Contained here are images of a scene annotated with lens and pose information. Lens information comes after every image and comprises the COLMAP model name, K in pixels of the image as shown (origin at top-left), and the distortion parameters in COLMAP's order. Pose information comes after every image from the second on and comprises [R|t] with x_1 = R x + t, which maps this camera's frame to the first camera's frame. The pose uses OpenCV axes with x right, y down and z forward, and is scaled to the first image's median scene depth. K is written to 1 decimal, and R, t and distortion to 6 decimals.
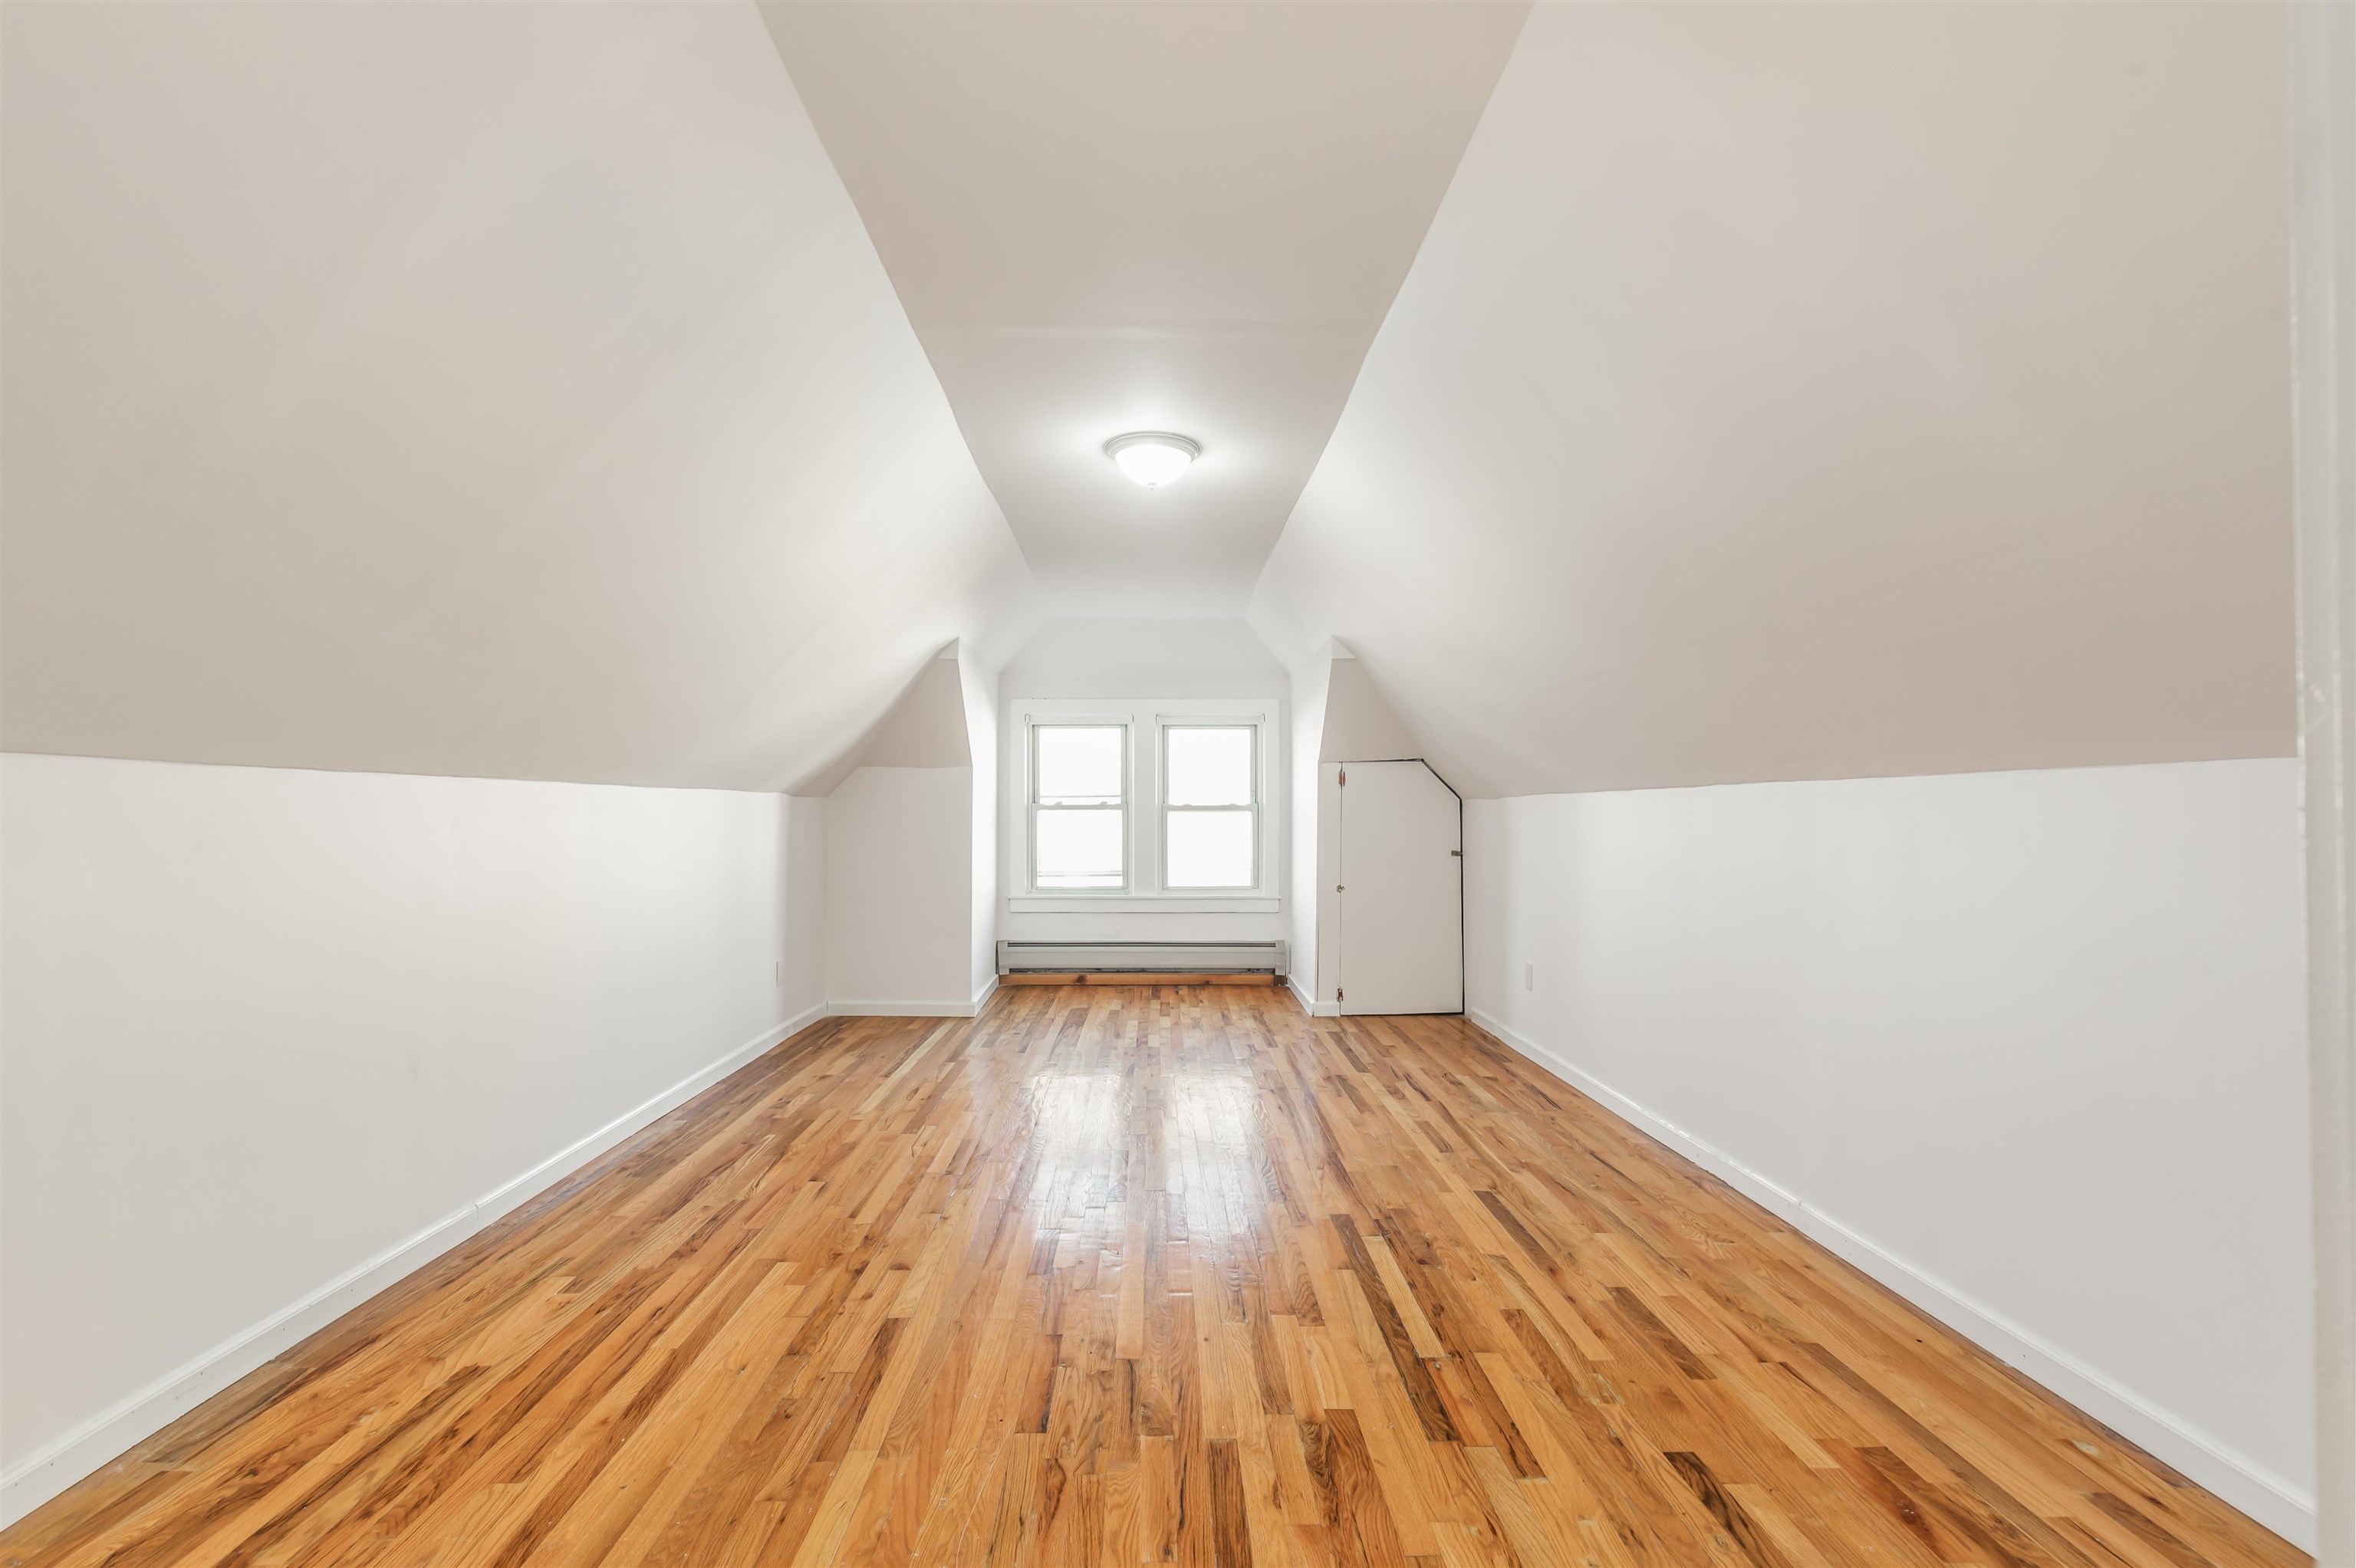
lens RADIAL K [[1057.2, 0, 1178.0], [0, 1057.2, 784.0], [0, 0, 1]] dist [0.000464, 0.000016]
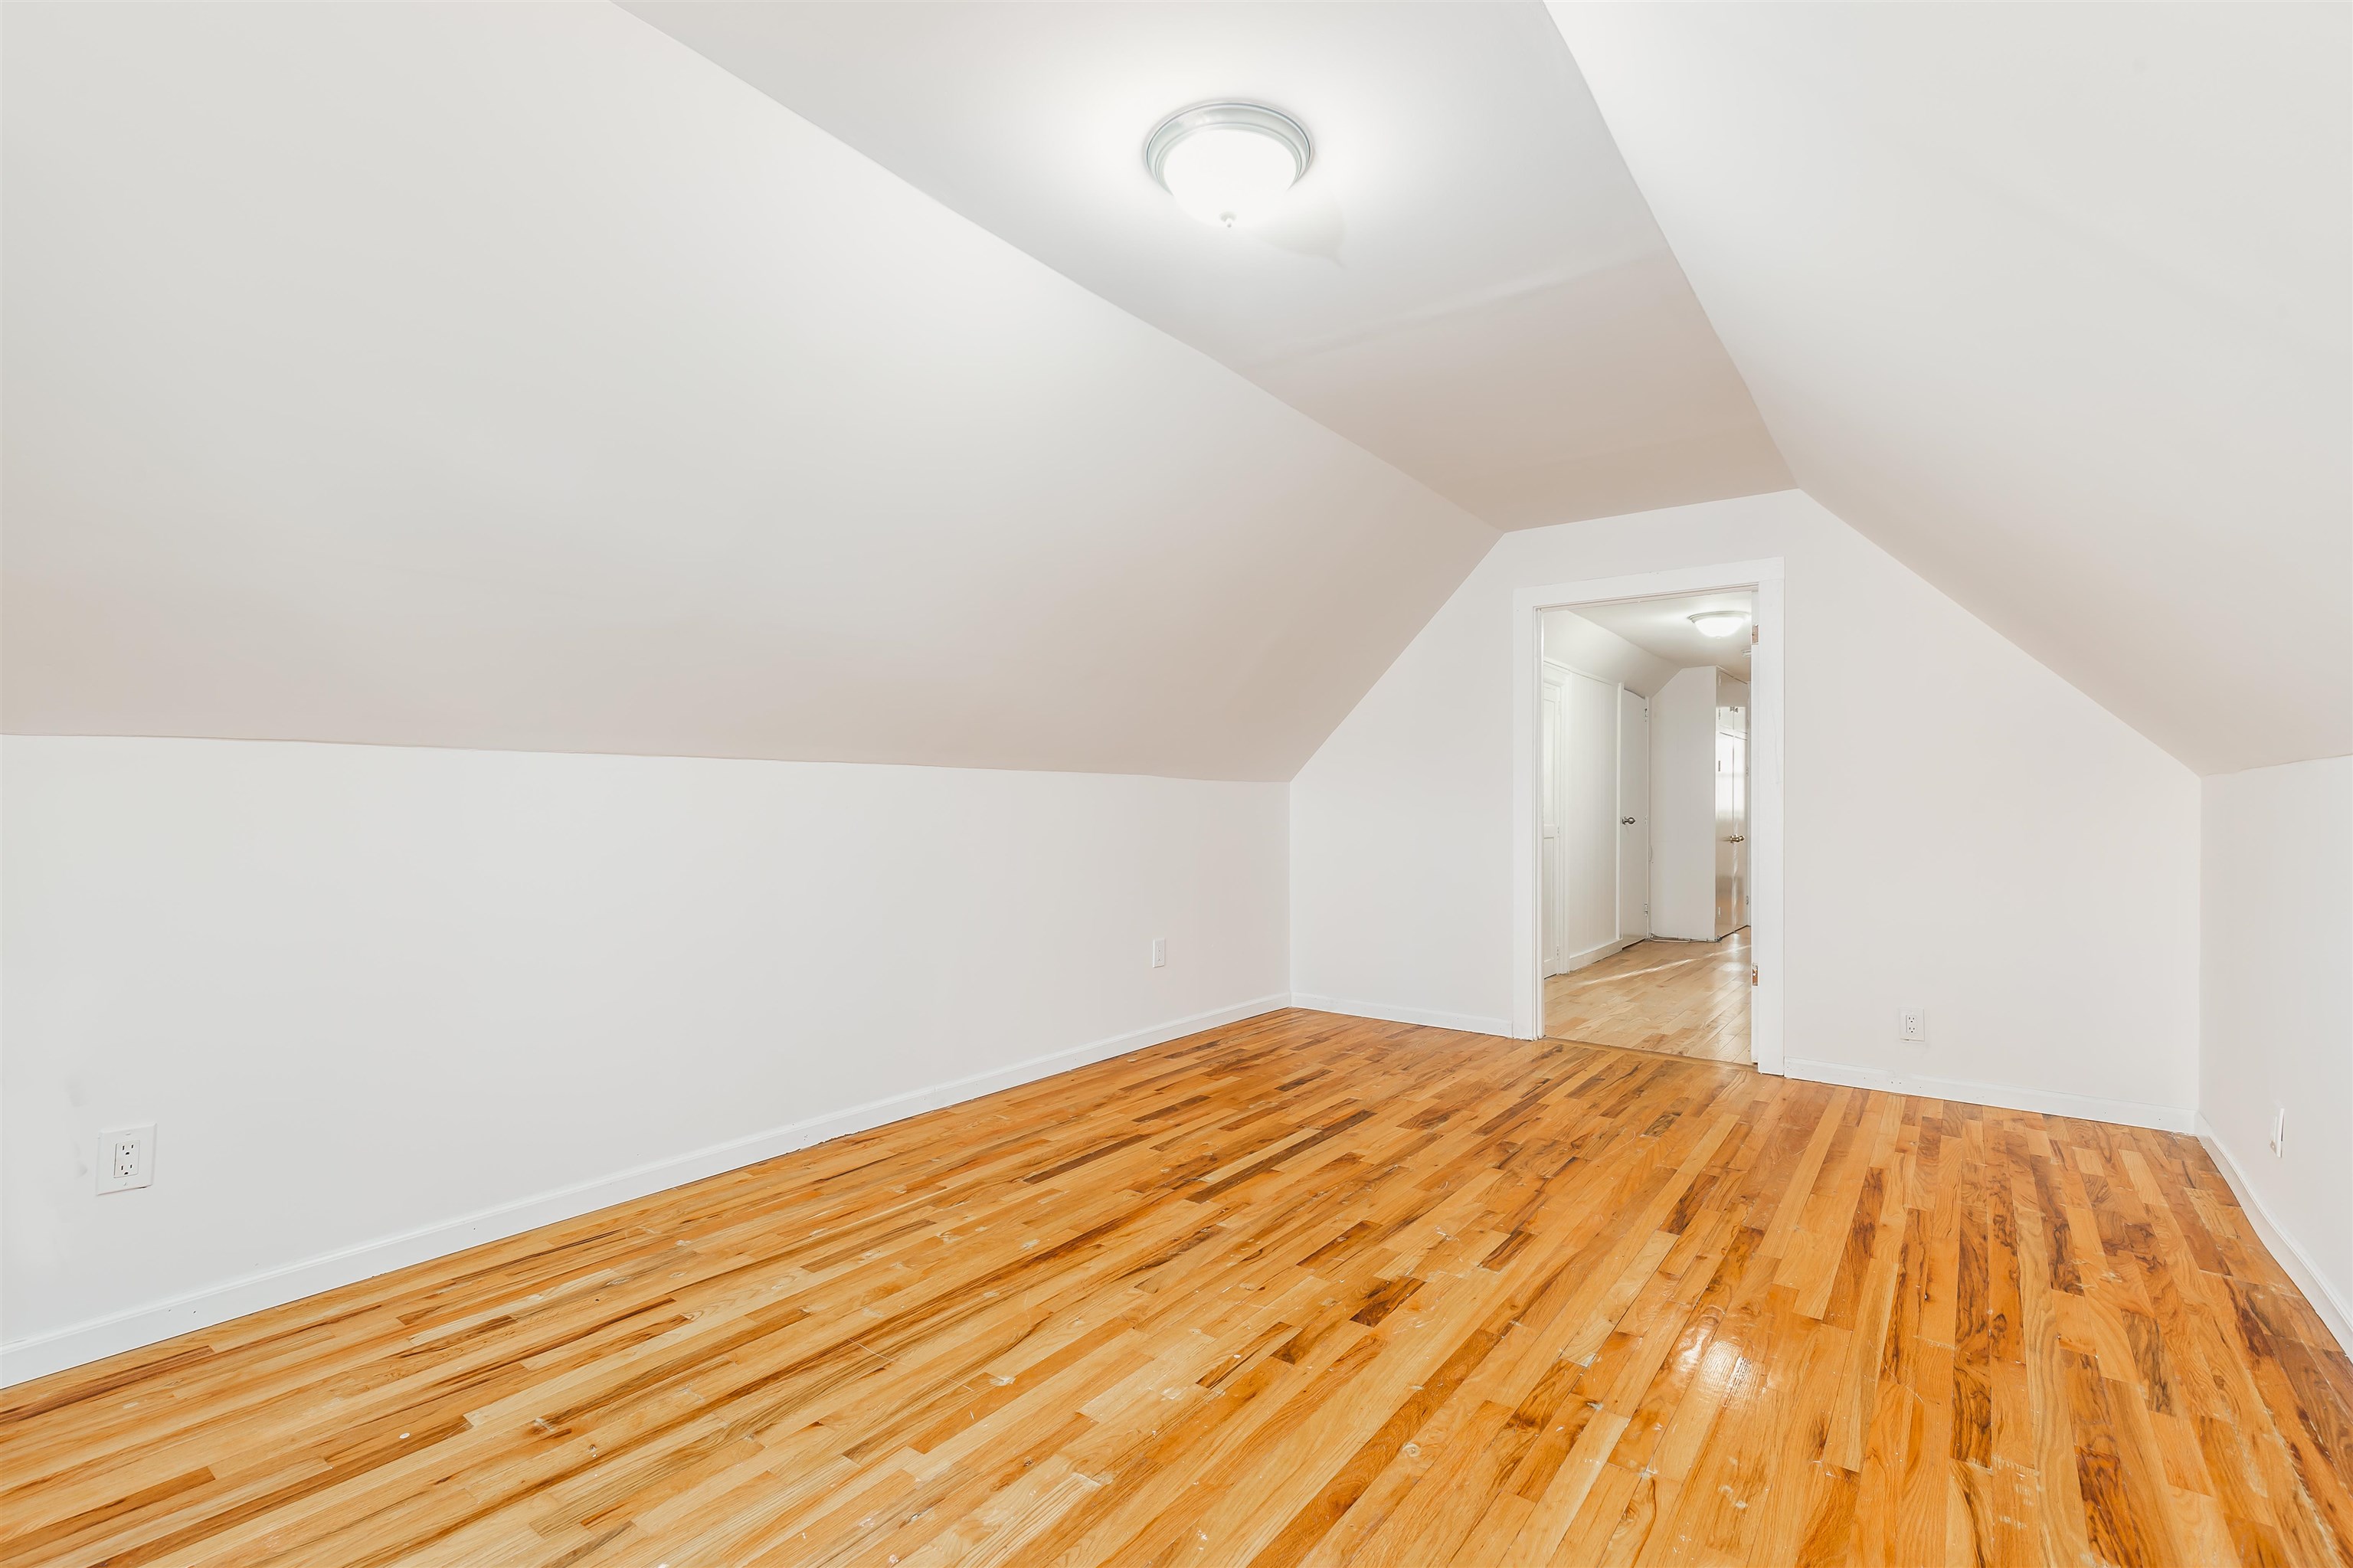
lens RADIAL K [[1056.1, 0, 1176.5], [0, 1056.1, 784.0], [0, 0, 1]] dist [0.000464, 0.000016]
pose [[-0.782325, 0.000888, 0.622869, -0.555793], [-0.027945, 0.998942, -0.036523, 0.070175], [-0.622243, -0.045979, -0.781473, 2.229410]]
